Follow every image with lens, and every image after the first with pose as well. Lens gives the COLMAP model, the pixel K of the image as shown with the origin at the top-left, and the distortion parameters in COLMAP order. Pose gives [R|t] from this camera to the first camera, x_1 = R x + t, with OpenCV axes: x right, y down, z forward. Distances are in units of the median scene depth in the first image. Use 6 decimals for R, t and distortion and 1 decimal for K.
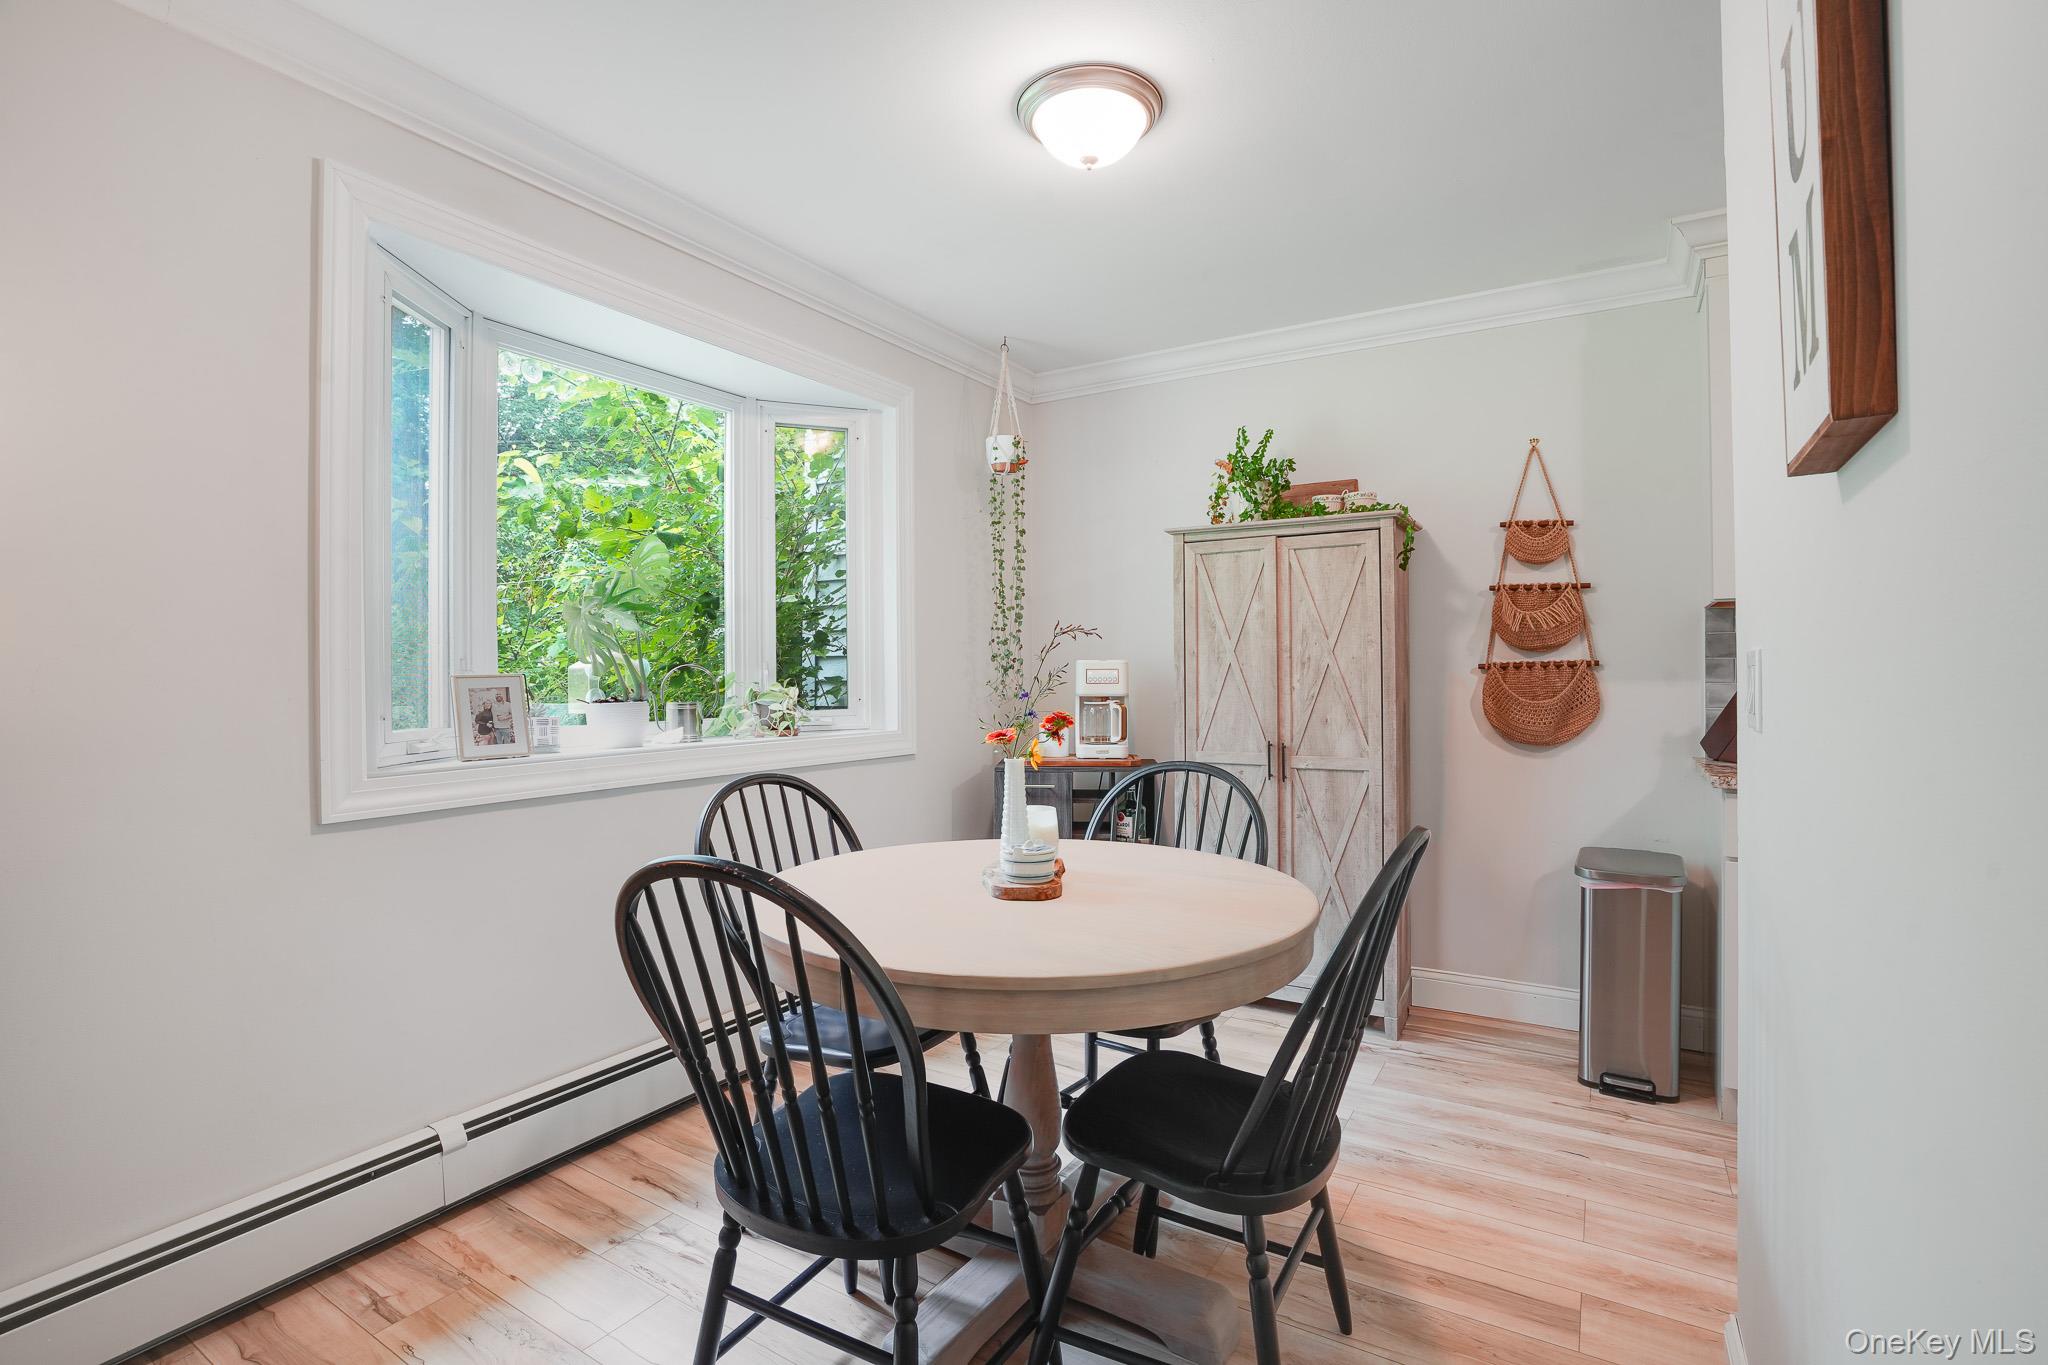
lens RADIAL K [[947.8, 0, 1024.0], [0, 947.8, 682.5], [0, 0, 1]] dist [0.000768, 0.000331]
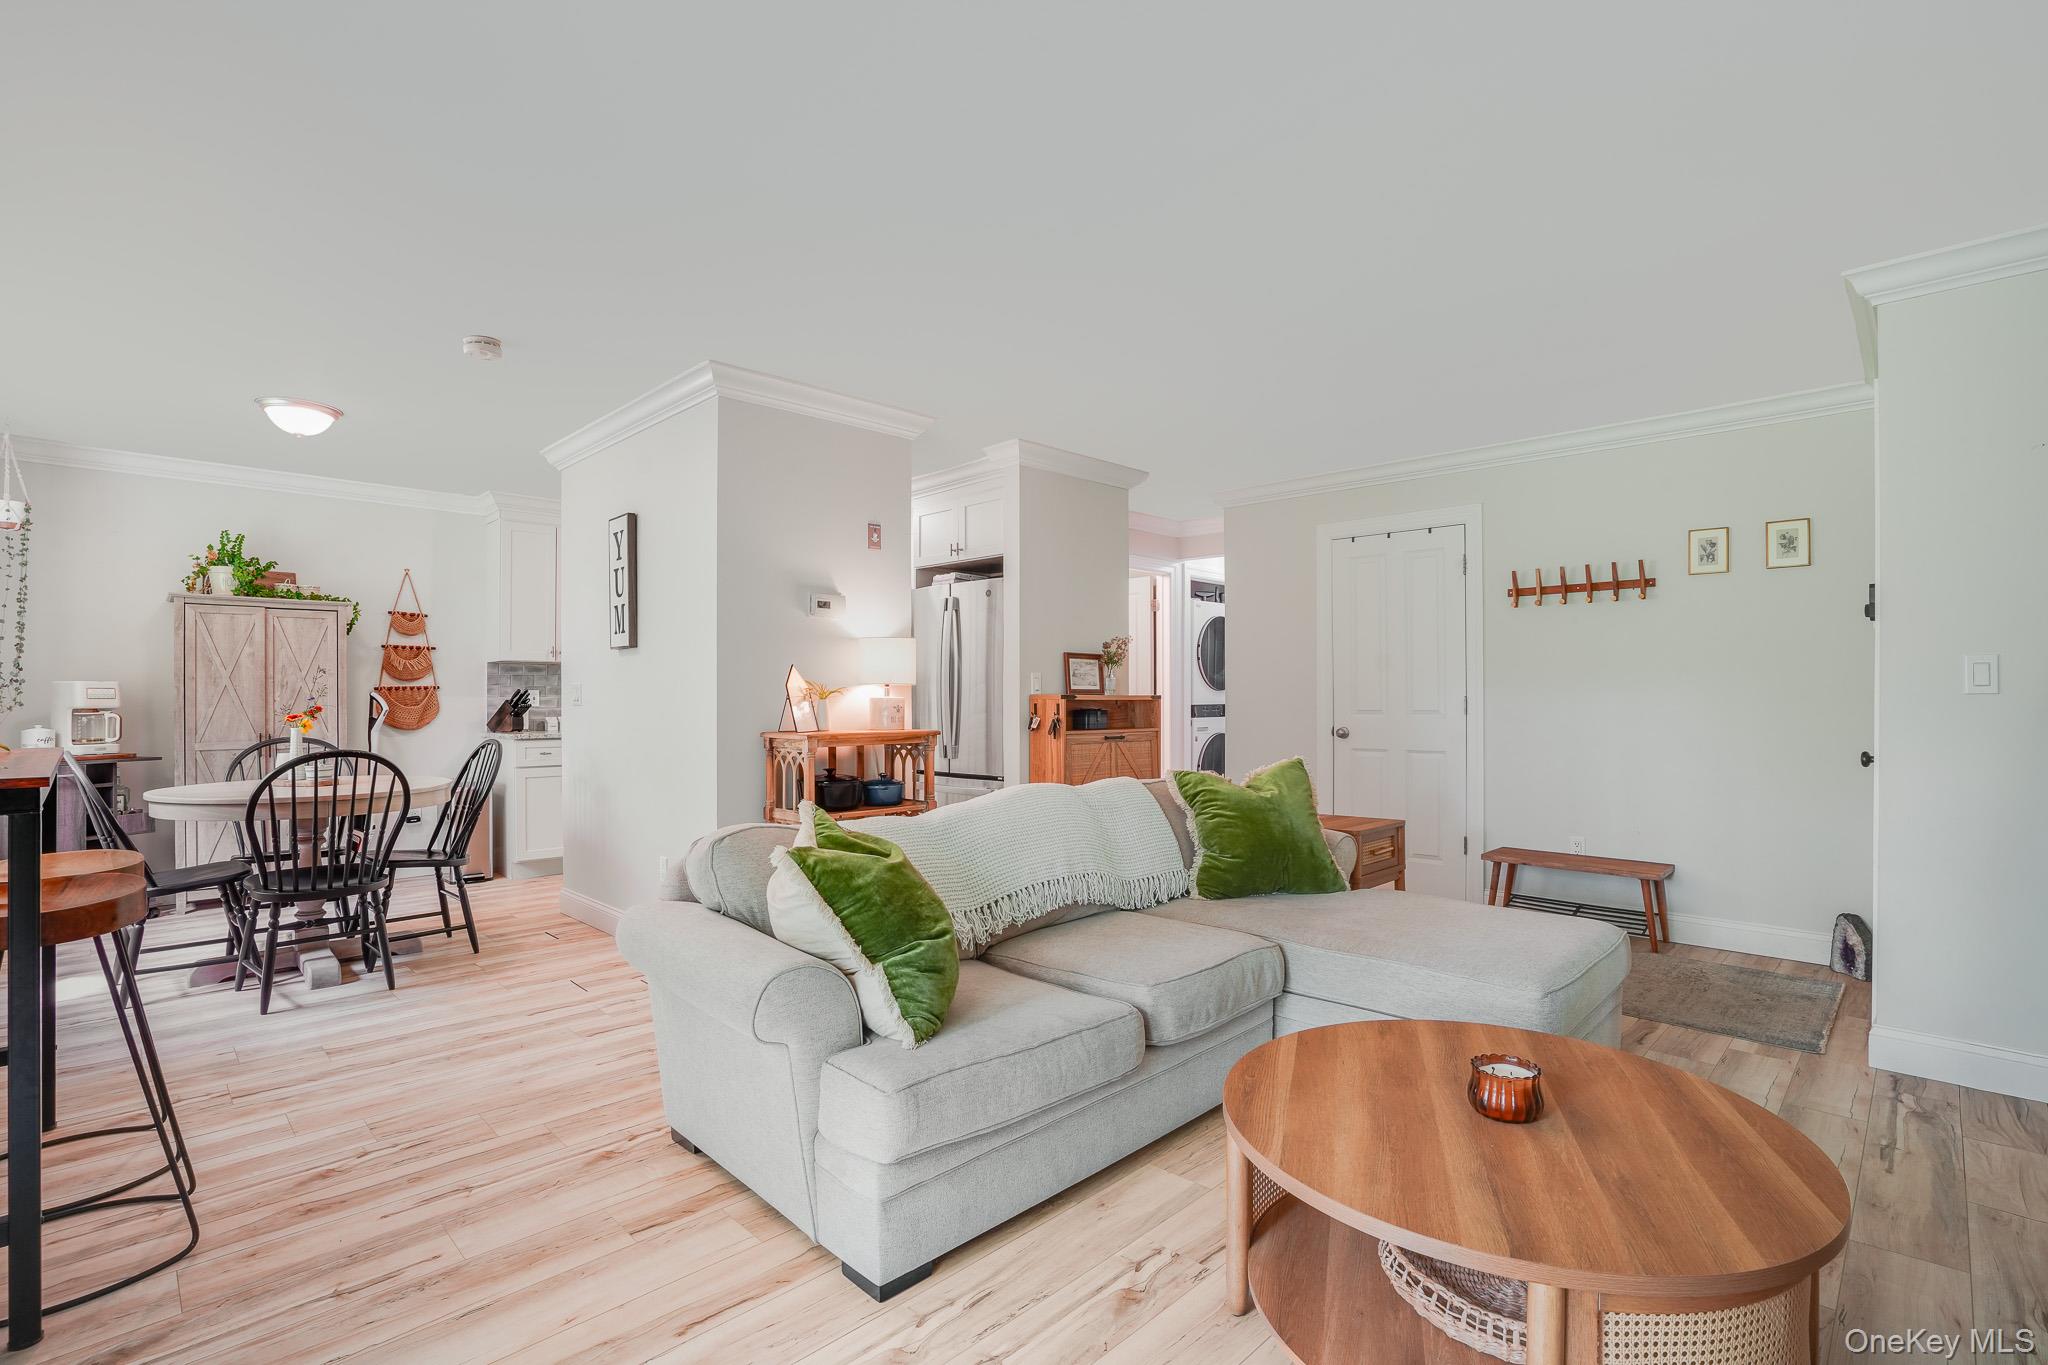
lens RADIAL K [[947.8, 0, 1024.0], [0, 947.8, 682.5], [0, 0, 1]] dist [0.000768, 0.000331]
pose [[0.218954, 0.010723, 0.975676, -1.030147], [0.004427, 0.999918, -0.011983, -0.000702], [-0.975725, 0.006943, 0.218889, -0.617994]]
